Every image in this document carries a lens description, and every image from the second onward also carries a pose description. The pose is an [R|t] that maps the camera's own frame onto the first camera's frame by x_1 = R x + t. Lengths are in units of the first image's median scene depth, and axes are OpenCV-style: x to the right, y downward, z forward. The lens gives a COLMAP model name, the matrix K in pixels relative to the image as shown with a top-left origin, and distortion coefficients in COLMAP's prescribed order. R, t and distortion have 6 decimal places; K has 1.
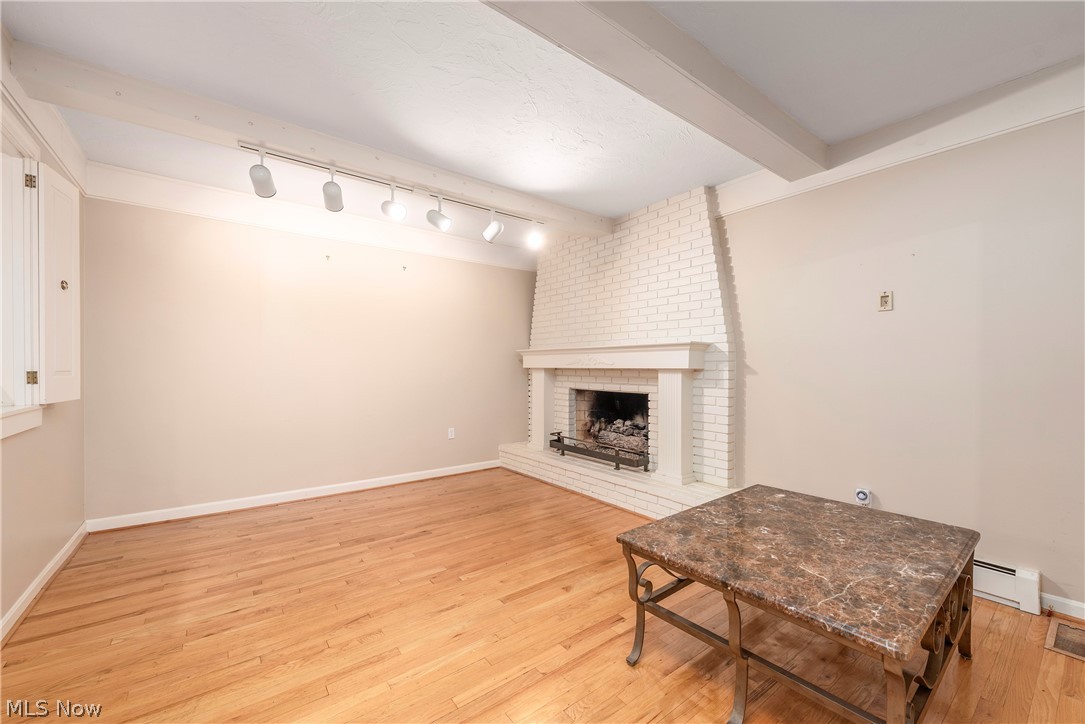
lens RADIAL K [[432.9, 0, 545.5], [0, 432.9, 367.3], [0, 0, 1]] dist [0.001819, 0.000195]
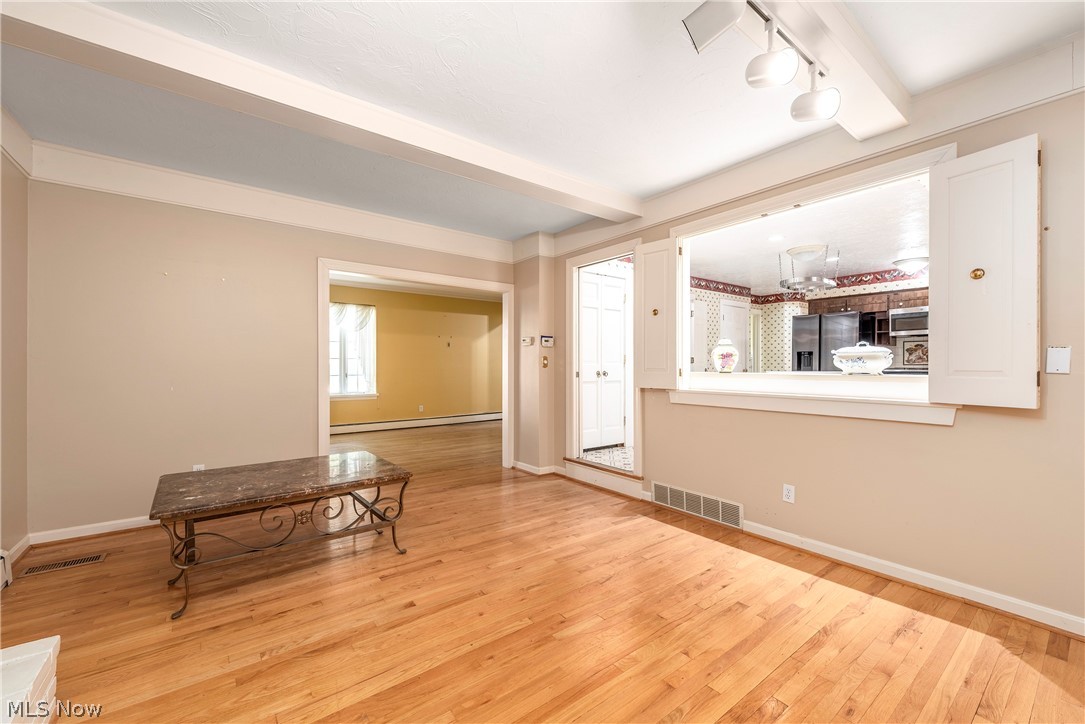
lens RADIAL K [[432.9, 0, 542.4], [0, 432.9, 364.5], [0, 0, 1]] dist [0.001819, 0.000195]
pose [[-0.999972, -0.002094, 0.007167, -0.236114], [-0.002127, 0.999987, -0.004641, 0.004738], [-0.007157, -0.004656, -0.999964, 1.921203]]
